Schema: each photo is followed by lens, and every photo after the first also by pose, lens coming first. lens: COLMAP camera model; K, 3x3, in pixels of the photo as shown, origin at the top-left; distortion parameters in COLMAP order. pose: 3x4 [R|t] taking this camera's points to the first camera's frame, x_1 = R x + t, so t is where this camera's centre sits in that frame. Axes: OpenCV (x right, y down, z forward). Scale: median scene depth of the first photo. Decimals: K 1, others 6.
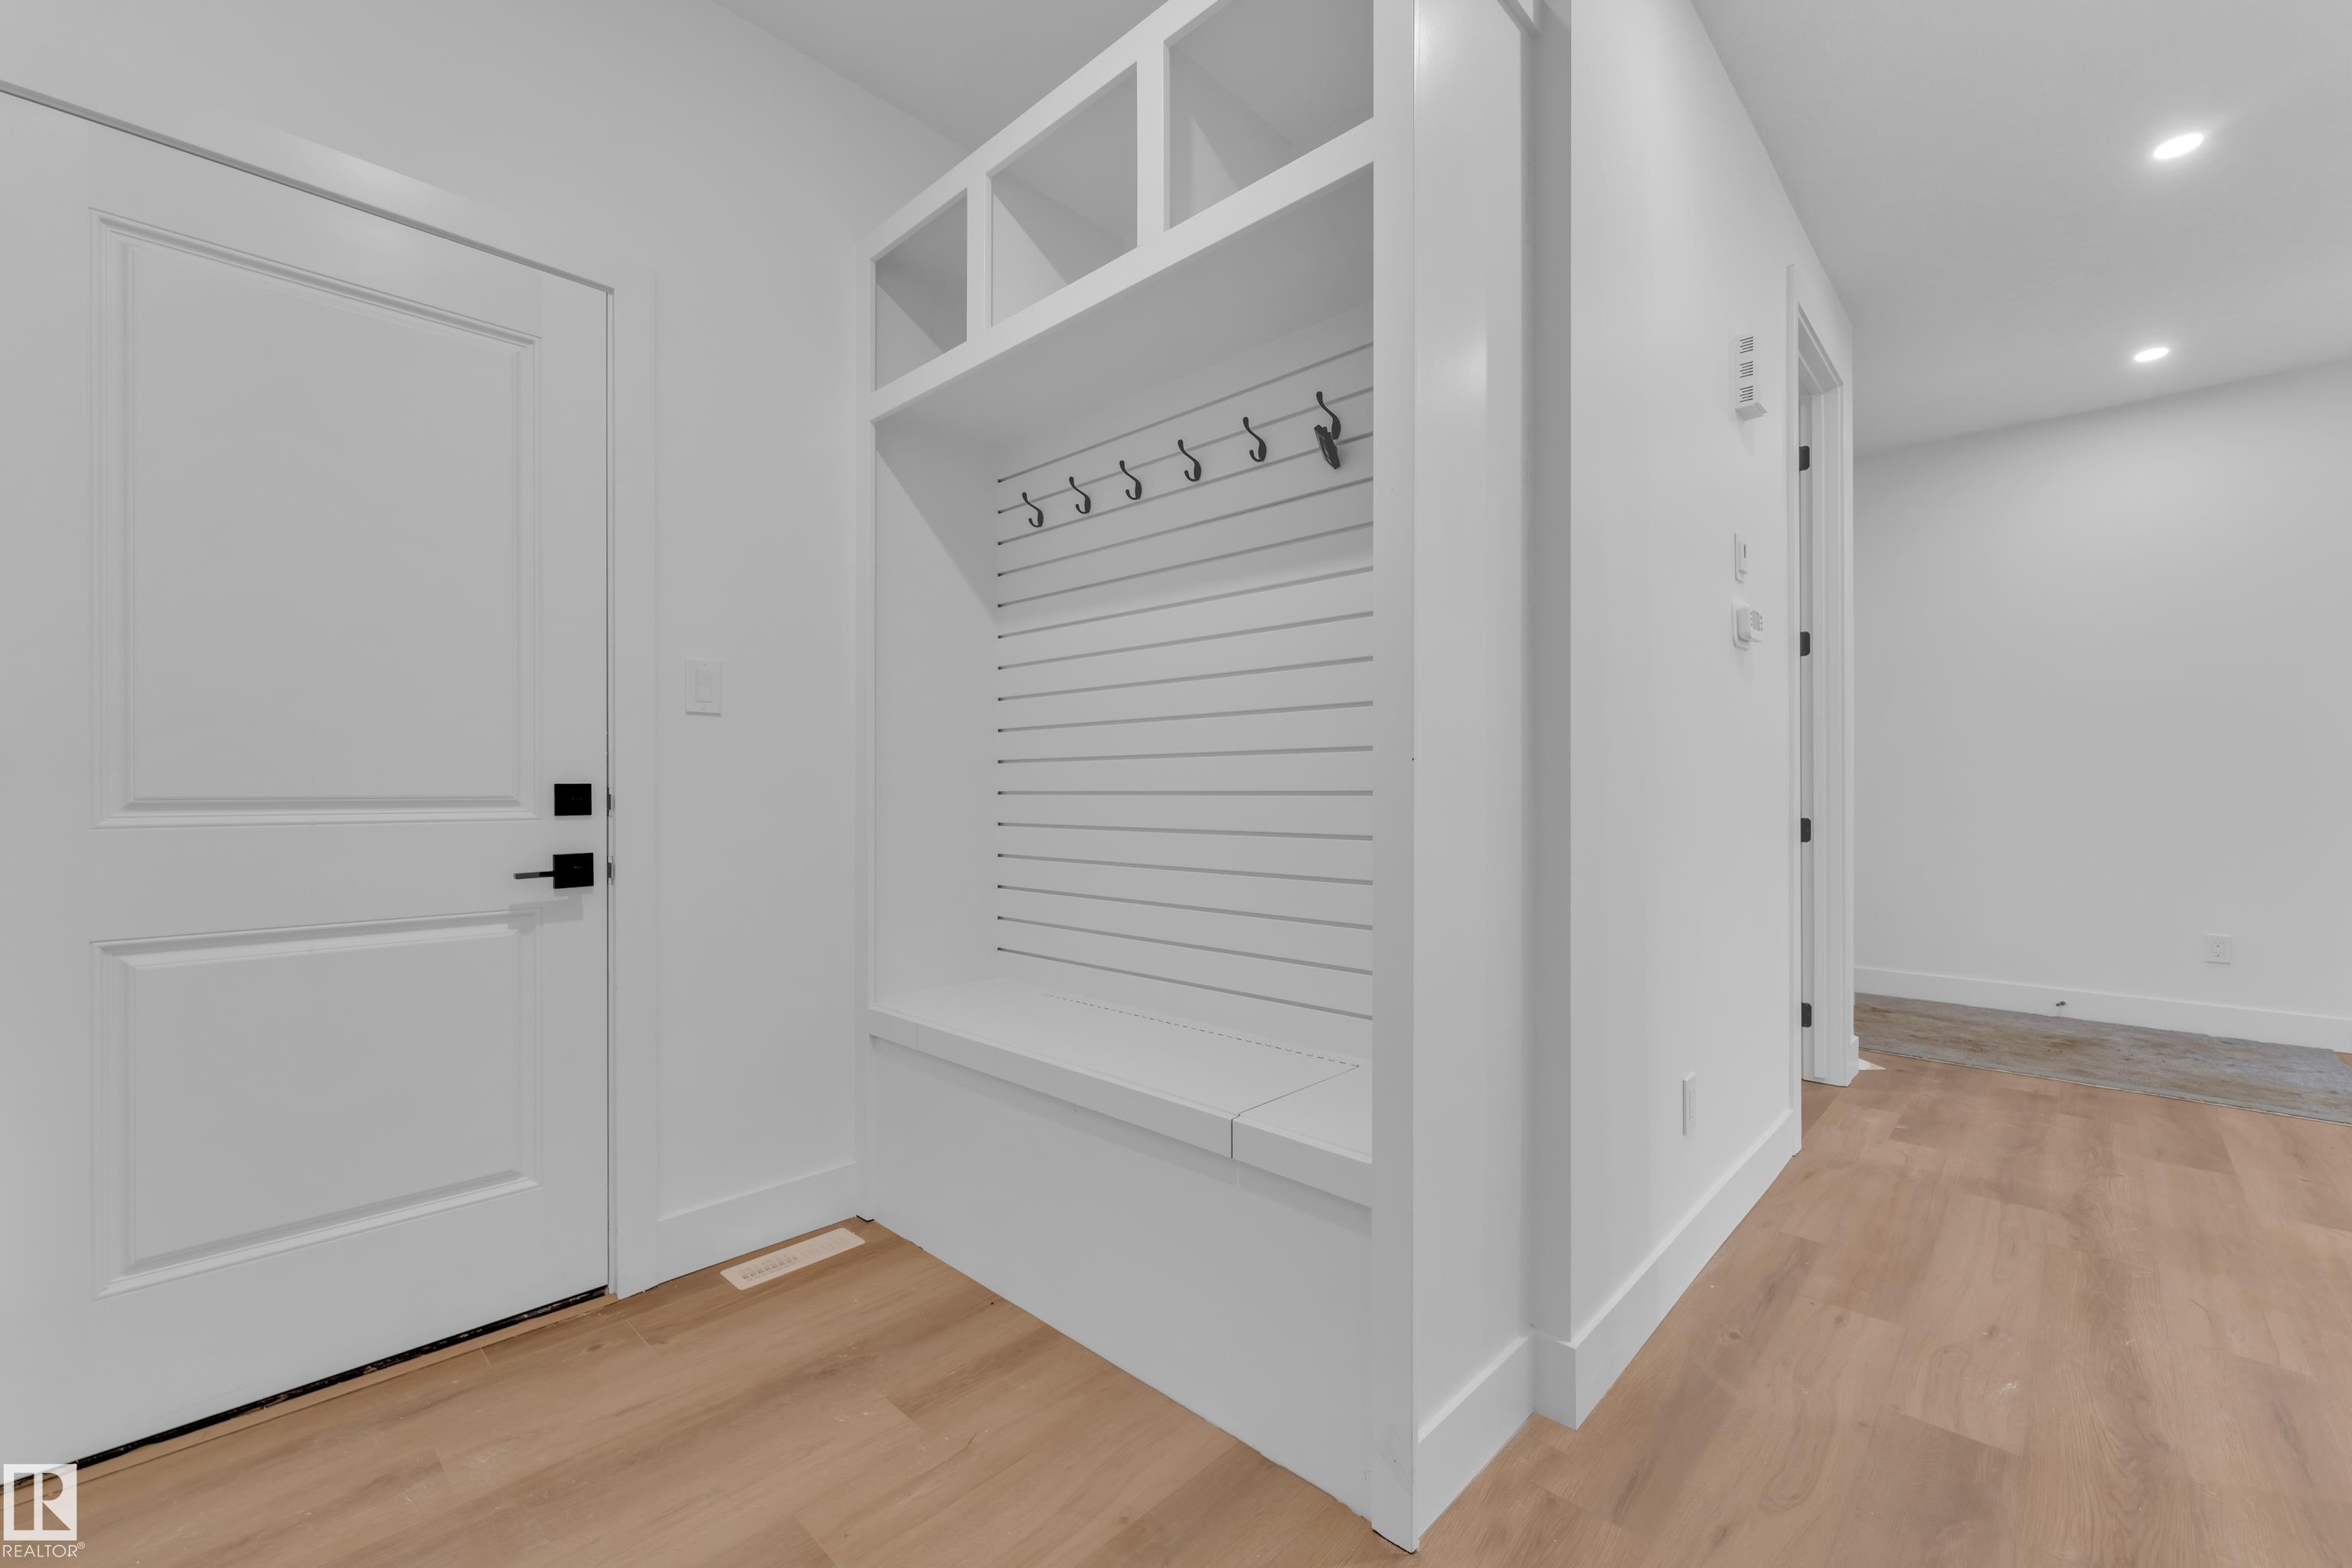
lens RADIAL K [[971.9, 0, 1176.9], [0, 971.9, 793.5], [0, 0, 1]] dist [0.002462, -0.000080]
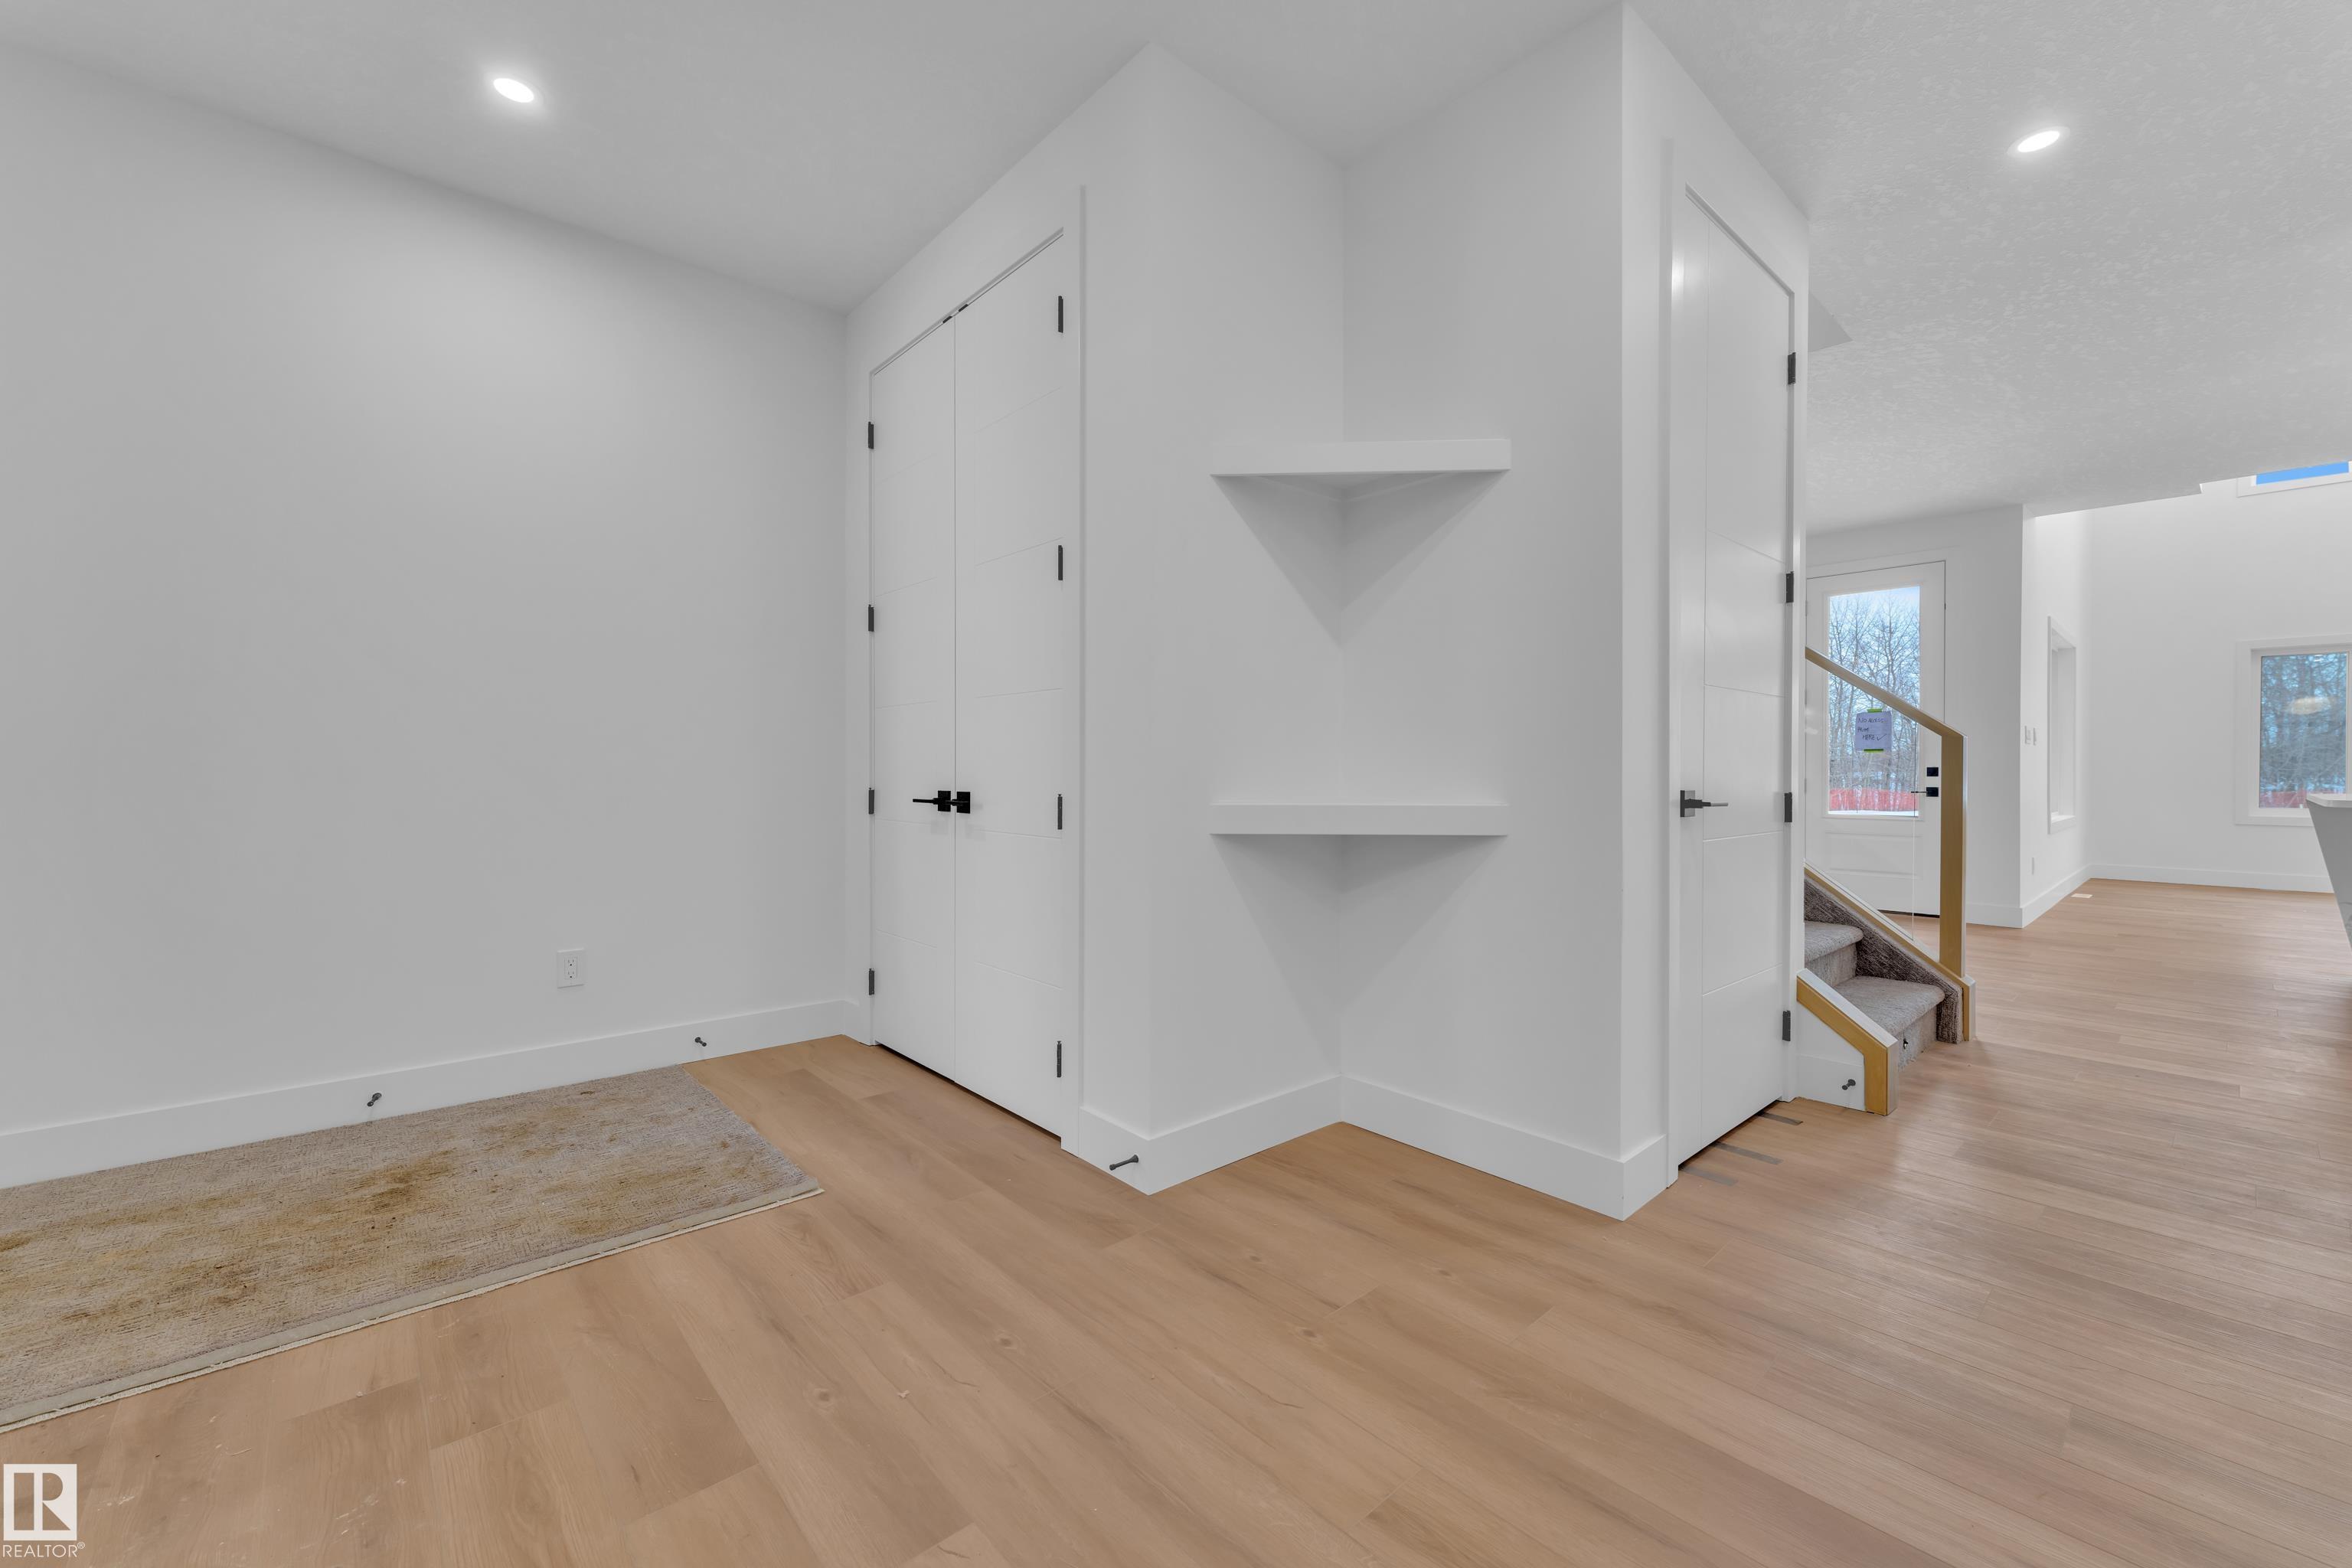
lens RADIAL K [[948.3, 0, 1169.3], [0, 948.3, 769.5], [0, 0, 1]] dist [0.001691, 0.000251]
pose [[0.093999, -0.000799, 0.995572, 0.477408], [-0.004238, 0.999990, 0.001203, 0.000134], [-0.995563, -0.004332, 0.093995, 0.597104]]
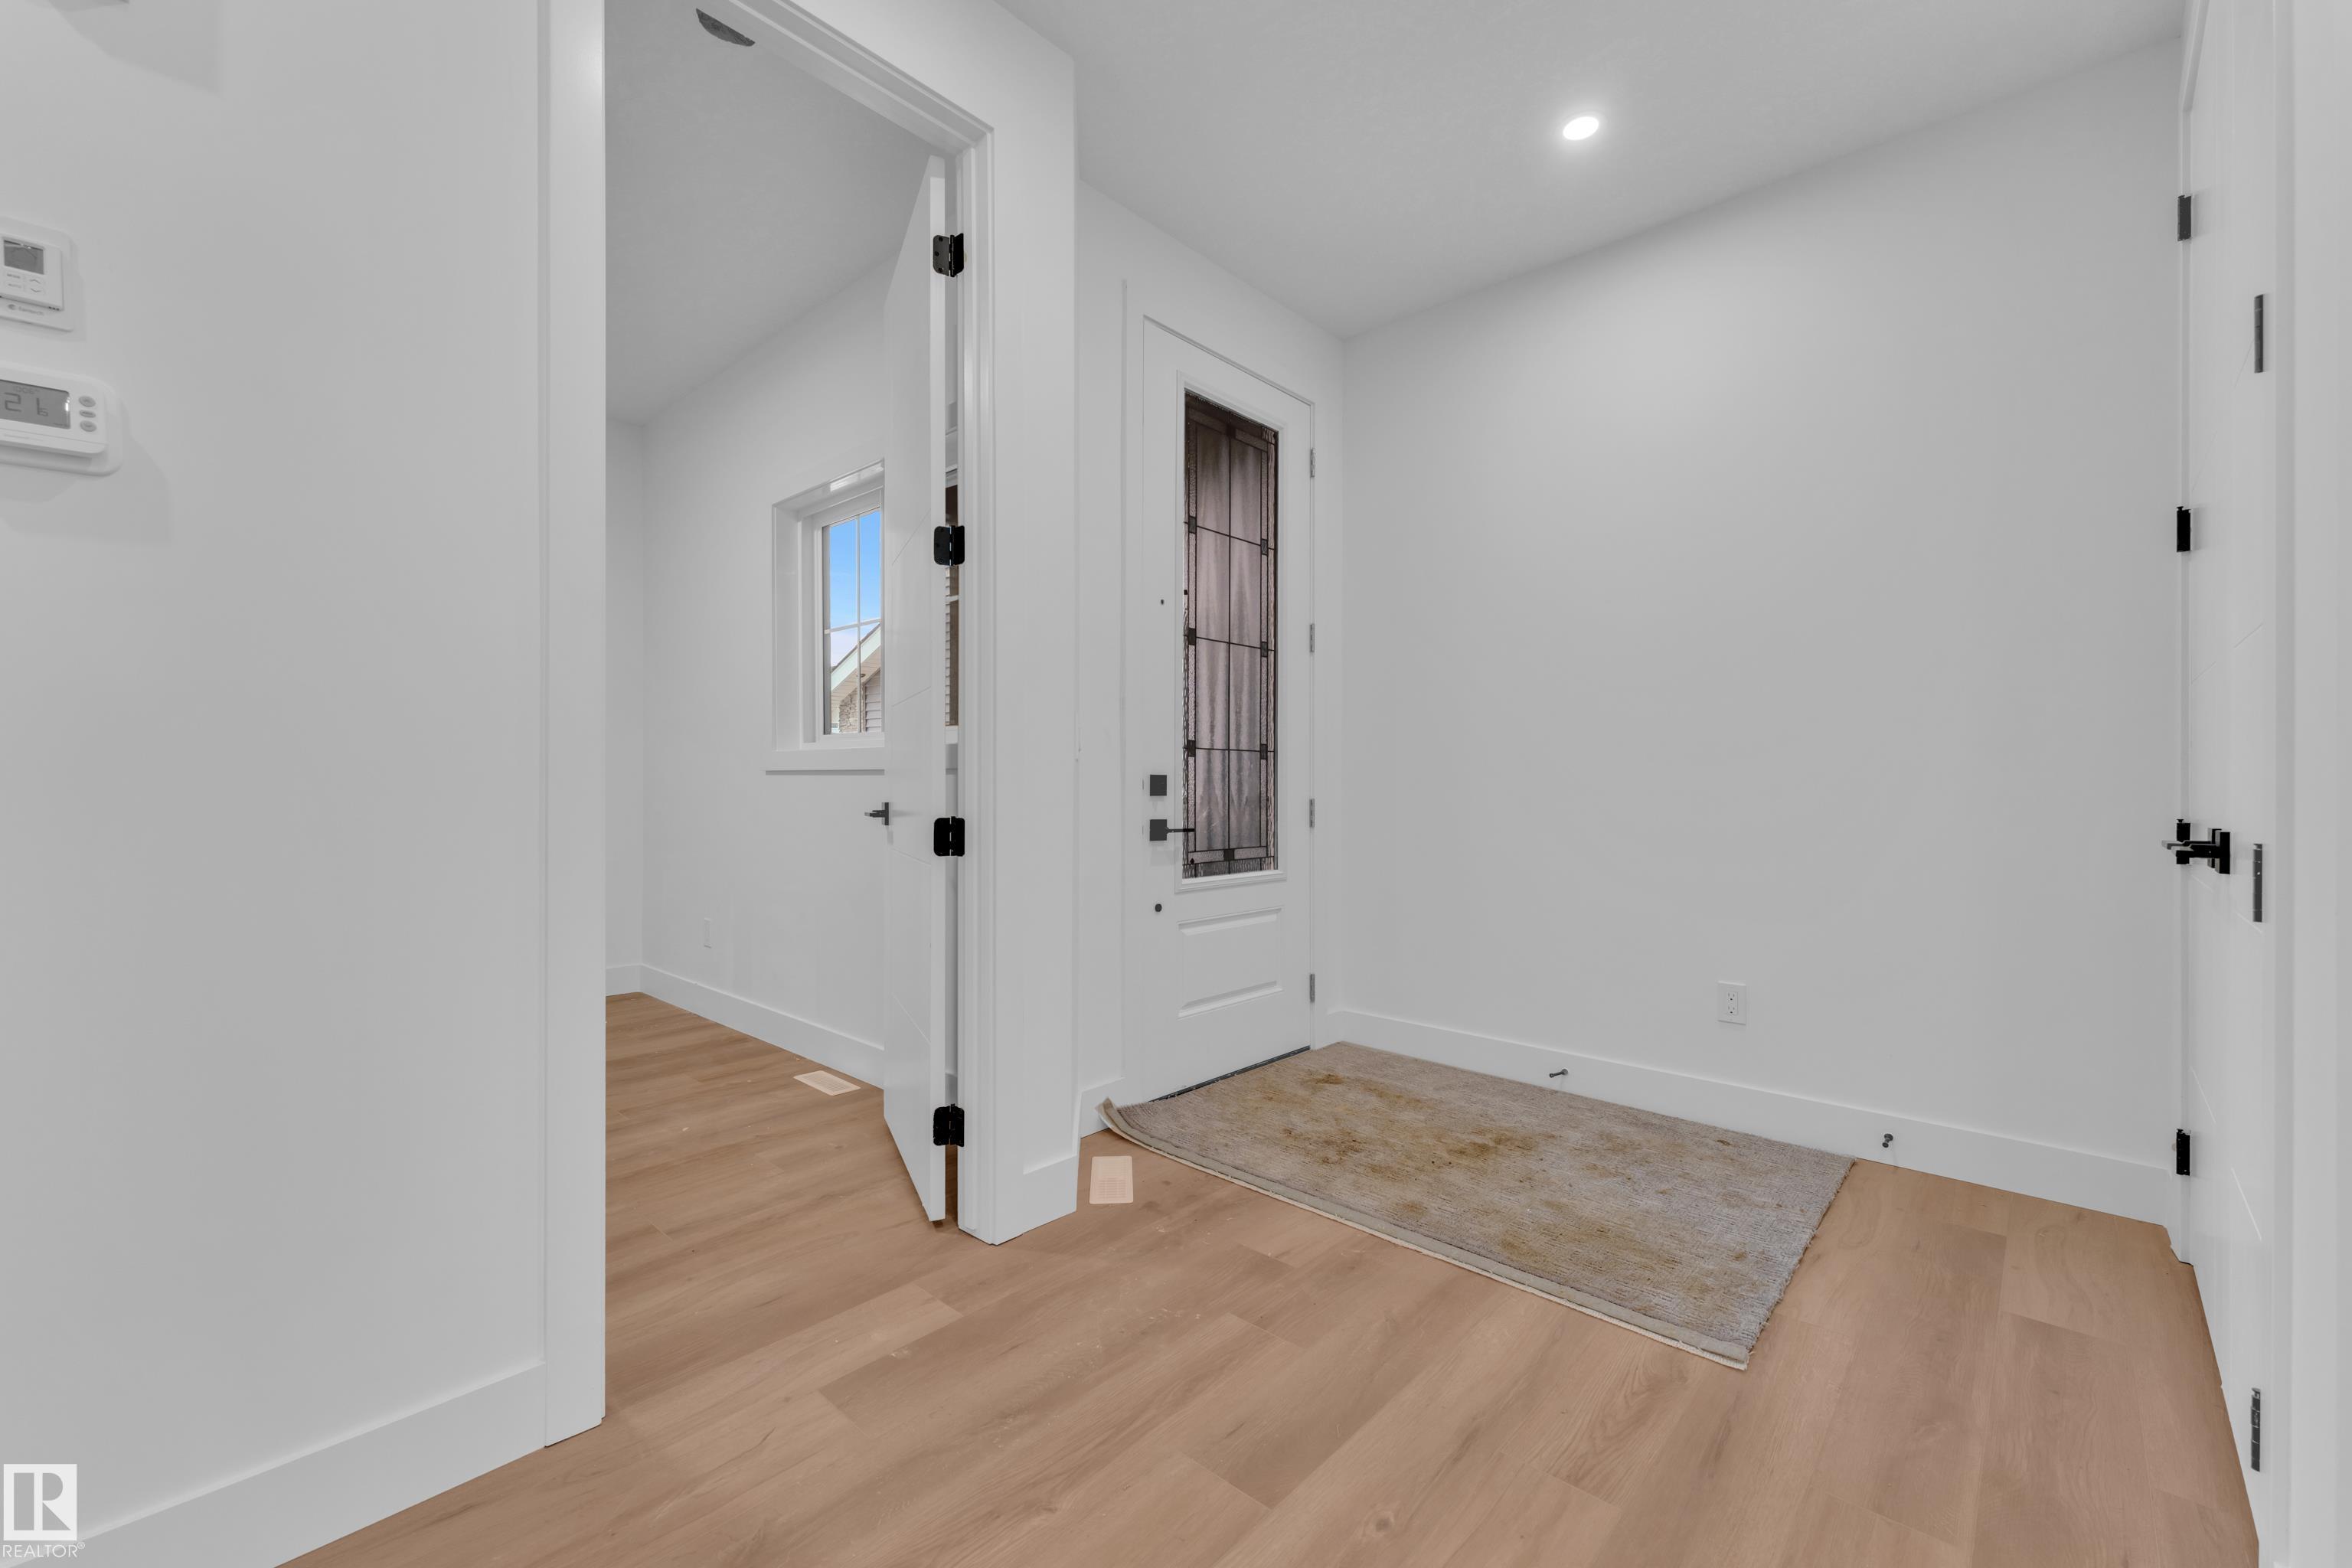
lens RADIAL K [[971.9, 0, 1176.9], [0, 971.9, 793.5], [0, 0, 1]] dist [0.002462, -0.000080]
pose [[0.999869, 0.003170, 0.015858, 0.849766], [-0.003472, 0.999813, 0.019032, -0.004965], [-0.015795, -0.019085, 0.999693, 0.397475]]
